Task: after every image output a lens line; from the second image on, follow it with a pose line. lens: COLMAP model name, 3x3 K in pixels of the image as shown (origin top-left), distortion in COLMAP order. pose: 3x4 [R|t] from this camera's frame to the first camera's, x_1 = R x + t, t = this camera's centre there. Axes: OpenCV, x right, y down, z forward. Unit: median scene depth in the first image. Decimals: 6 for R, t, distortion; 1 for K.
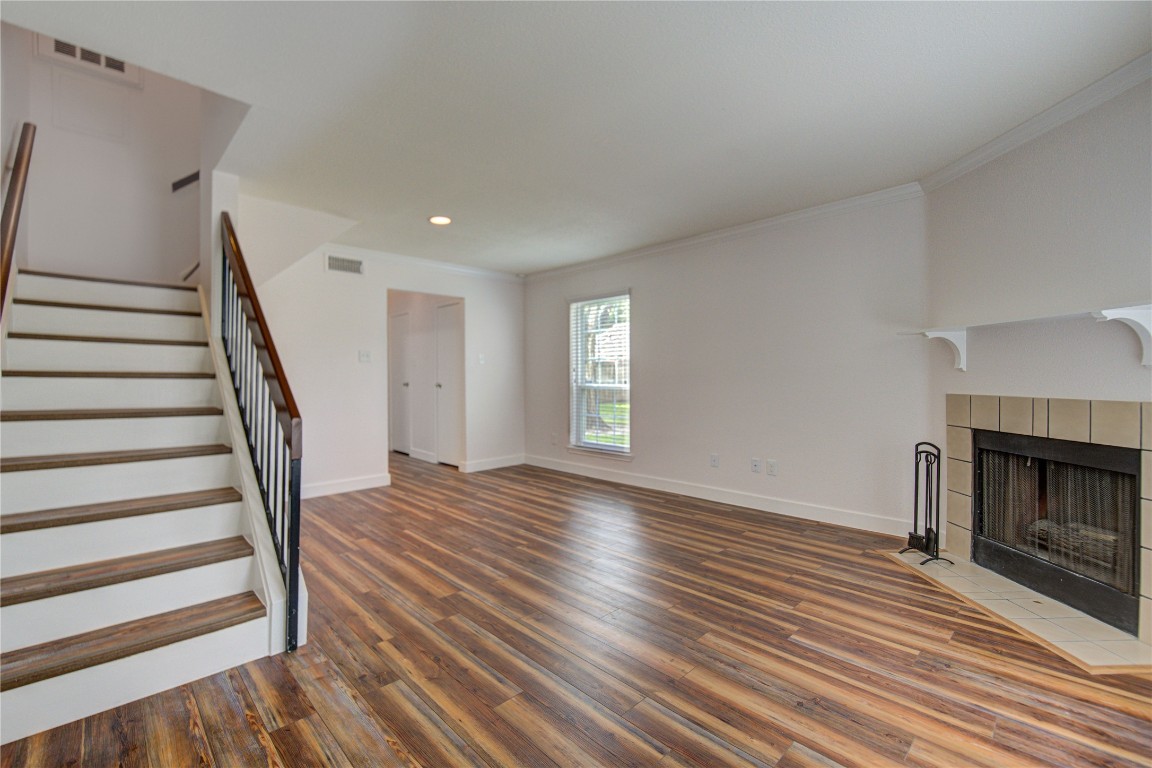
lens RADIAL K [[476.3, 0, 552.5], [0, 476.3, 367.6], [0, 0, 1]] dist [-0.000860, -0.004428]
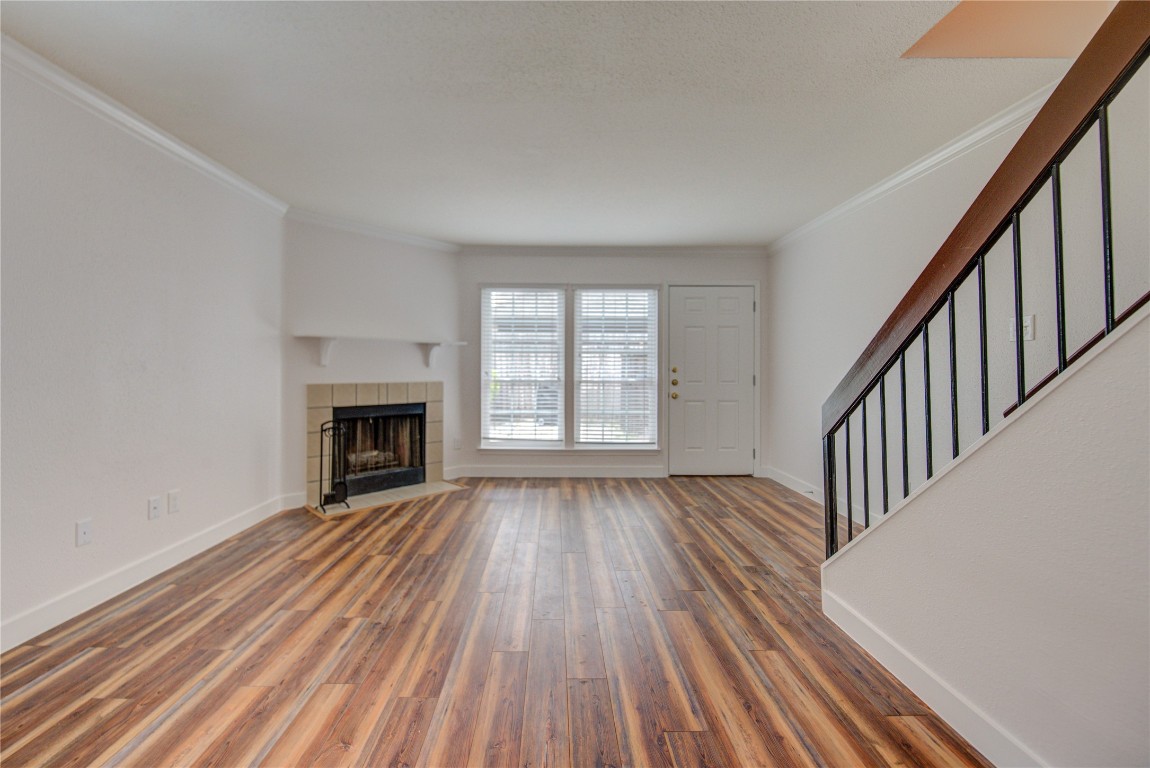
lens RADIAL K [[475.5, 0, 551.5], [0, 475.5, 367.6], [0, 0, 1]] dist [-0.000860, -0.004428]
pose [[-0.724347, 0.005917, 0.689410, -0.583166], [-0.012584, 0.999683, -0.021802, 0.032579], [-0.689321, -0.024468, -0.724043, 1.586294]]
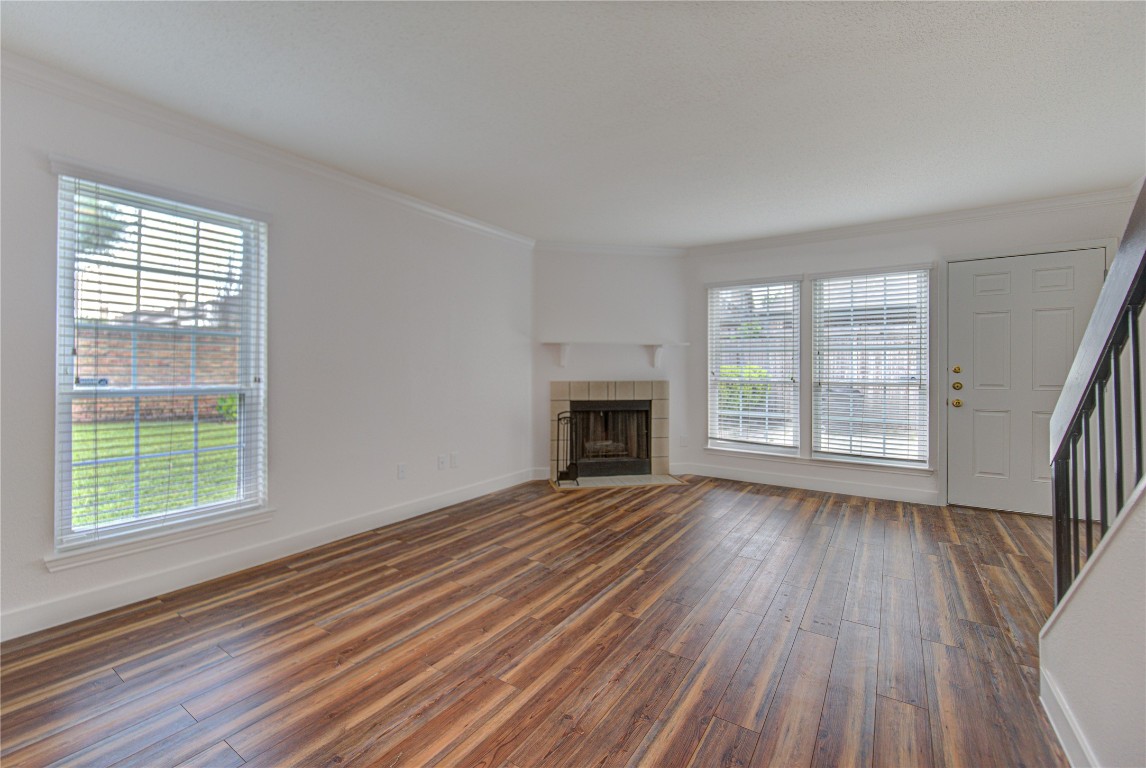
lens RADIAL K [[480.4, 0, 551.2], [0, 480.4, 369.5], [0, 0, 1]] dist [0.000471, -0.004258]
pose [[-0.197240, 0.003054, 0.980351, -0.816683], [-0.020185, 0.999771, -0.007176, 0.029018], [-0.980147, -0.021204, -0.197133, 1.414324]]
